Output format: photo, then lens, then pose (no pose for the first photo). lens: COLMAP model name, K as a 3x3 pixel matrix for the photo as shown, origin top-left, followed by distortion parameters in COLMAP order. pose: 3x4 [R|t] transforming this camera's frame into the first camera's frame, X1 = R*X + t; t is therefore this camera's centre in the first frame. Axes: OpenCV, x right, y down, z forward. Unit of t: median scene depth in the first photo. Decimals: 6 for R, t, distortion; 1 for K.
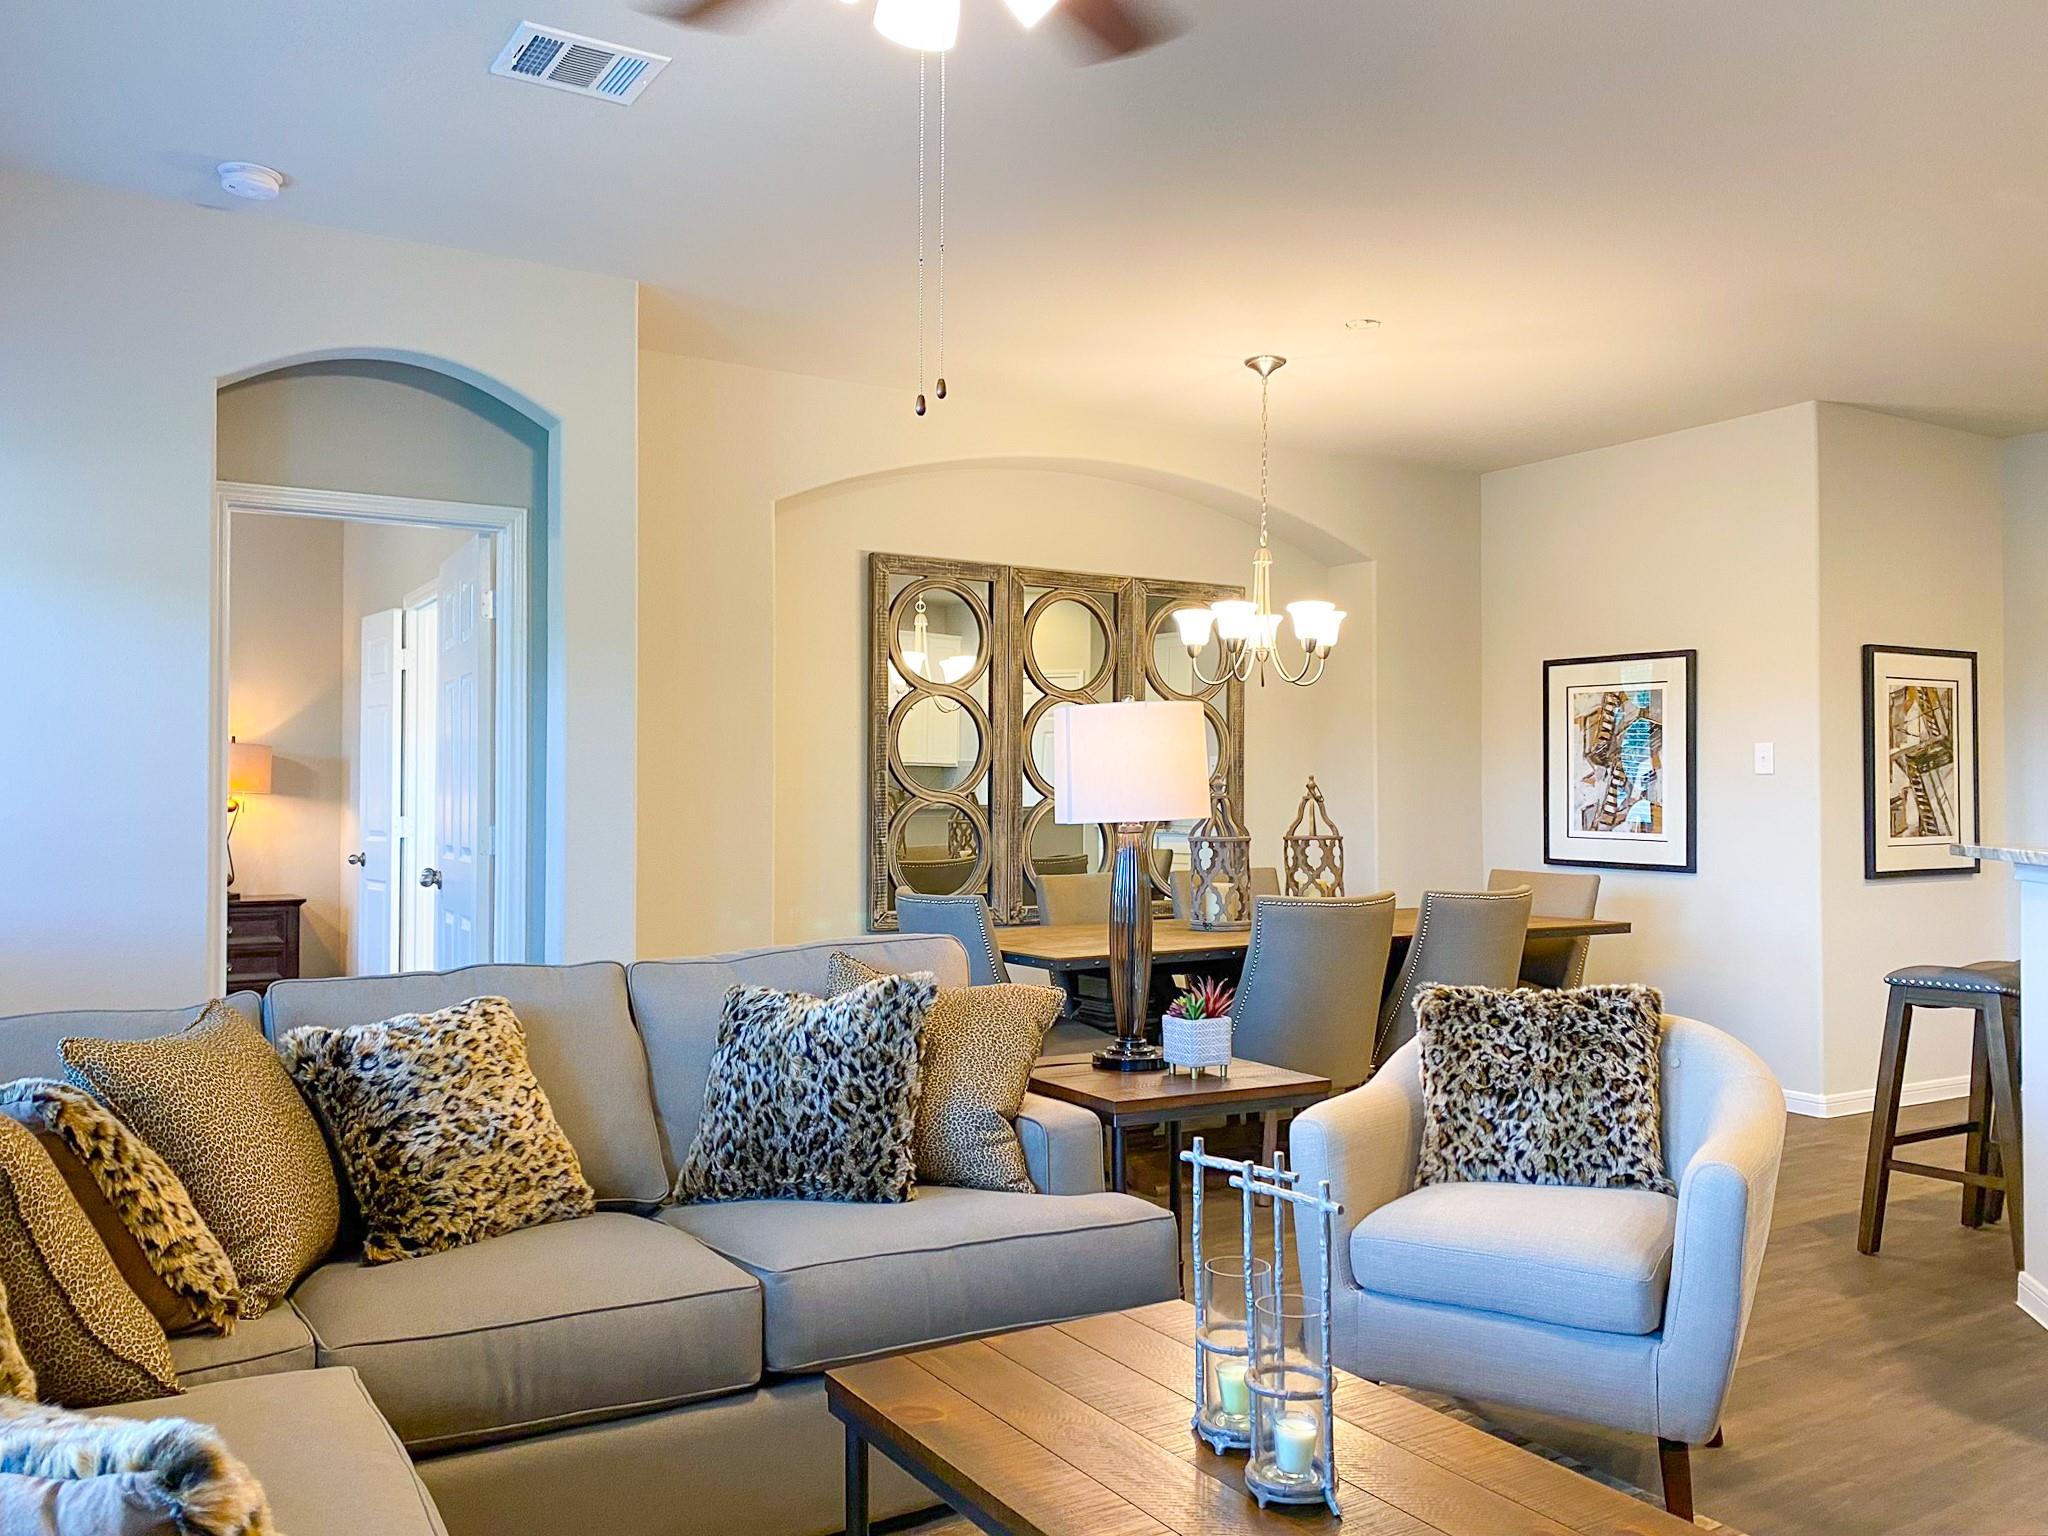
lens RADIAL K [[1564.7, 0, 1022.9], [0, 1564.7, 780.8], [0, 0, 1]] dist [0.043401, -0.052369]
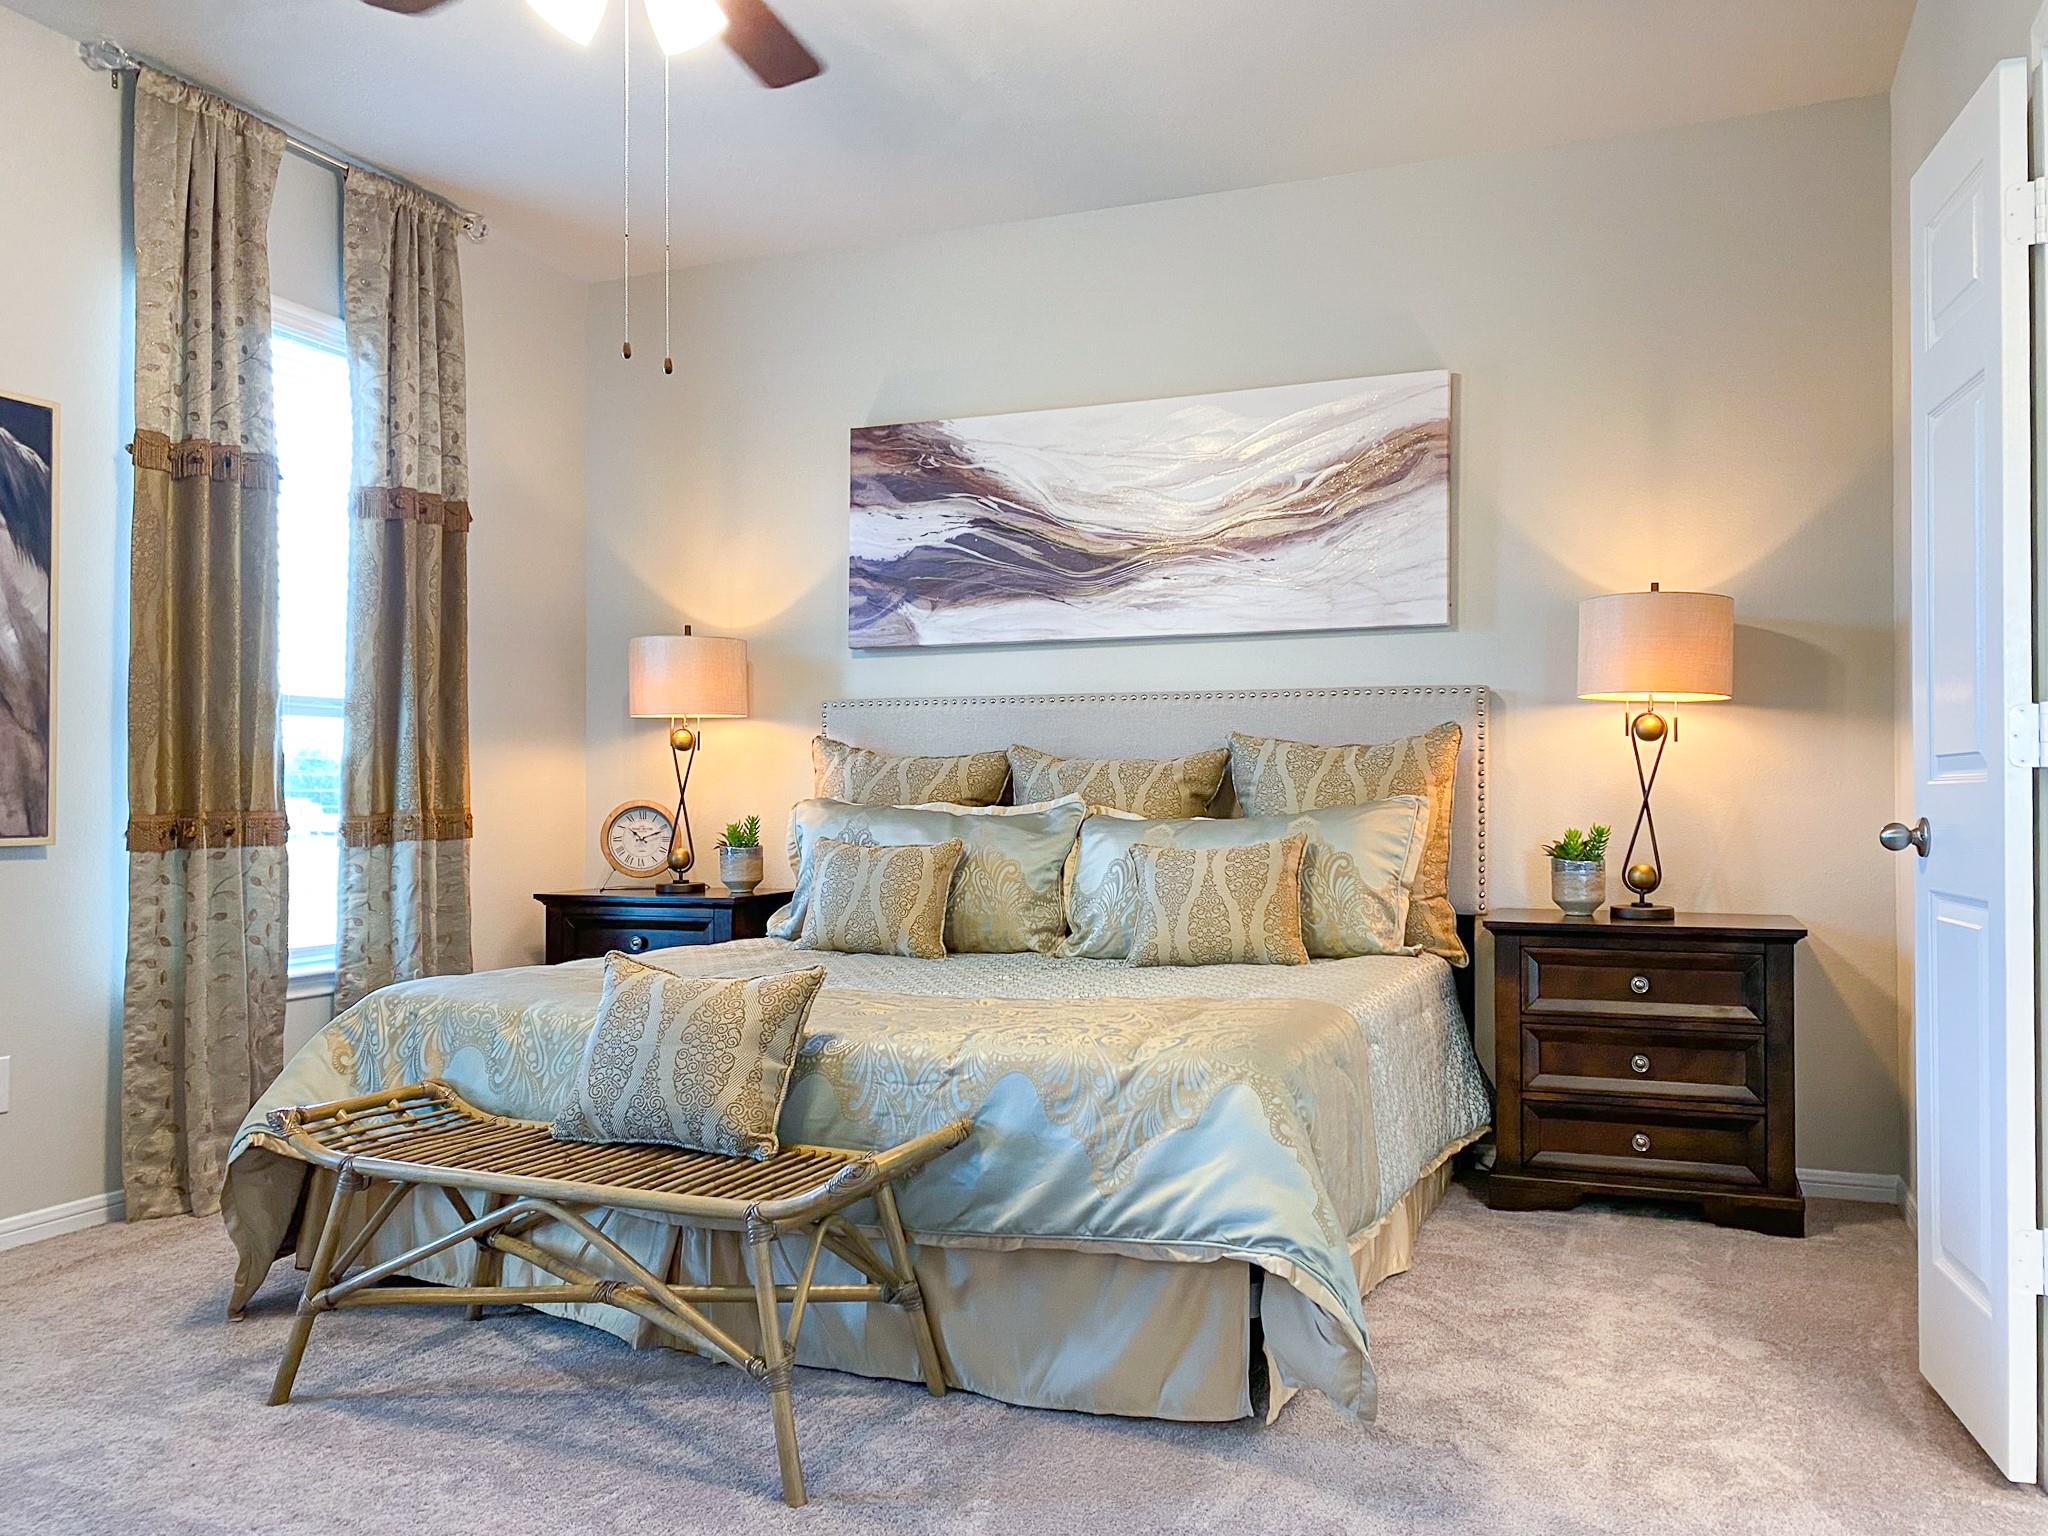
lens RADIAL K [[1564.7, 0, 1021.3], [0, 1564.7, 778.9], [0, 0, 1]] dist [0.043401, -0.052369]
pose [[0.578947, -0.011725, -0.815281, -0.220887], [0.008901, 0.999928, -0.008060, 0.034053], [0.815316, -0.002590, 0.579010, 0.564565]]
